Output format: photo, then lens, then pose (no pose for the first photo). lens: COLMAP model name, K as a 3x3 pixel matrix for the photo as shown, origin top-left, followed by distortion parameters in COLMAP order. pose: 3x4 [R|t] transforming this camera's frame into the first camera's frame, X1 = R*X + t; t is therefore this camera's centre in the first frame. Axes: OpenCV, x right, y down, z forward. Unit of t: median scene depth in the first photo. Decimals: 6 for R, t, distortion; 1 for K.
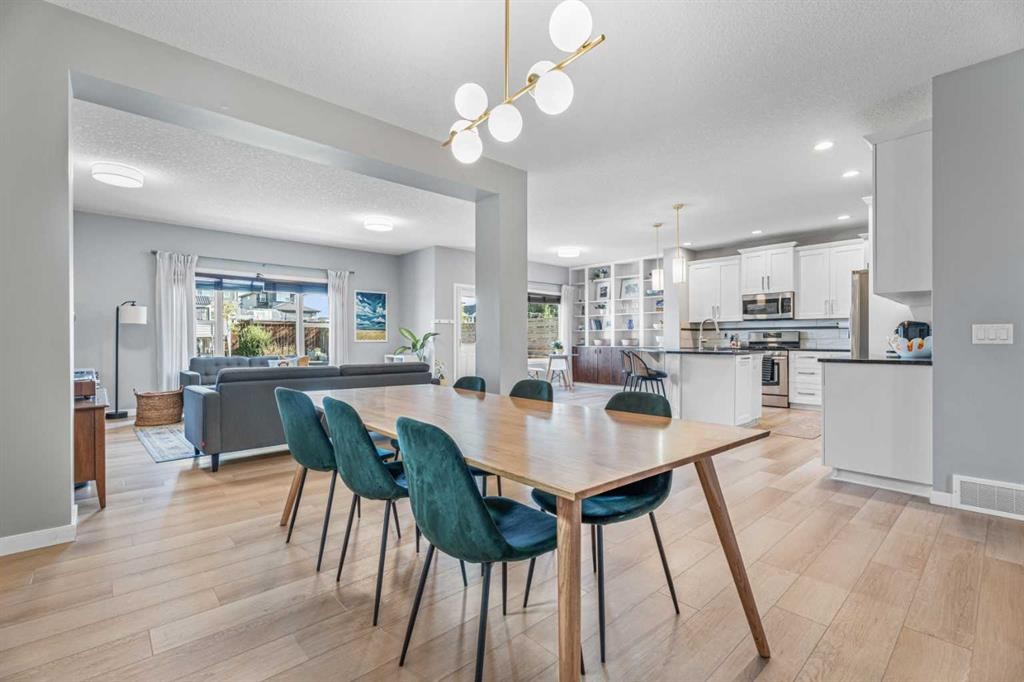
lens RADIAL K [[455.0, 0, 514.3], [0, 455.0, 342.3], [0, 0, 1]] dist [0.000882, -0.000211]
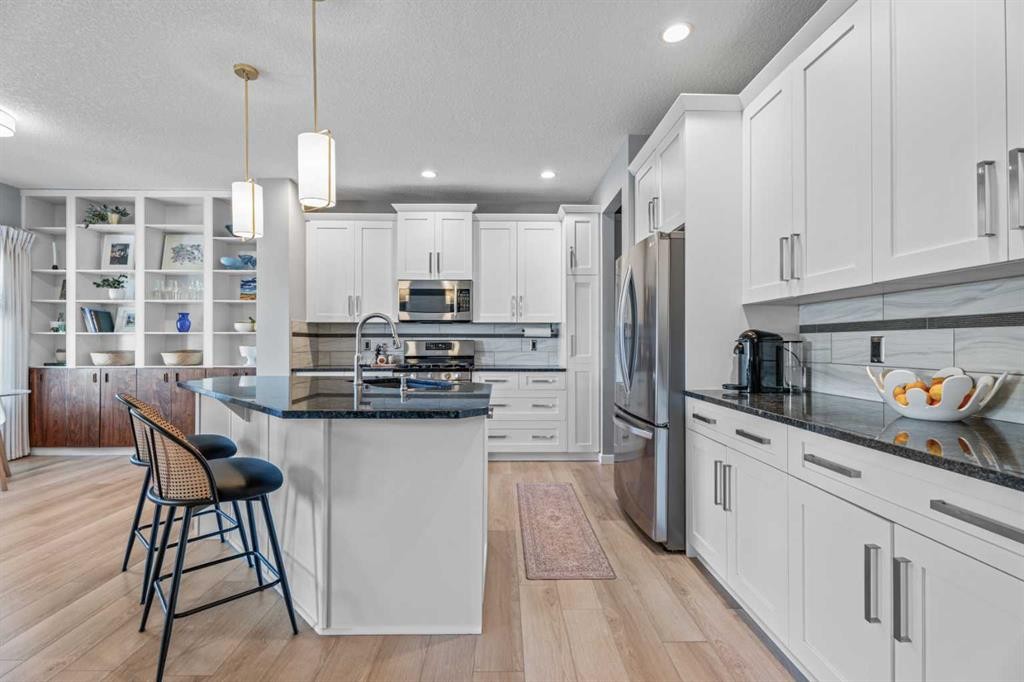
lens RADIAL K [[455.0, 0, 512.1], [0, 455.0, 341.5], [0, 0, 1]] dist [0.000882, -0.000211]
pose [[0.663552, 0.003812, 0.748120, 0.133890], [0.002198, 0.999973, -0.007044, -0.015588], [-0.748127, 0.006319, 0.663526, 0.439484]]
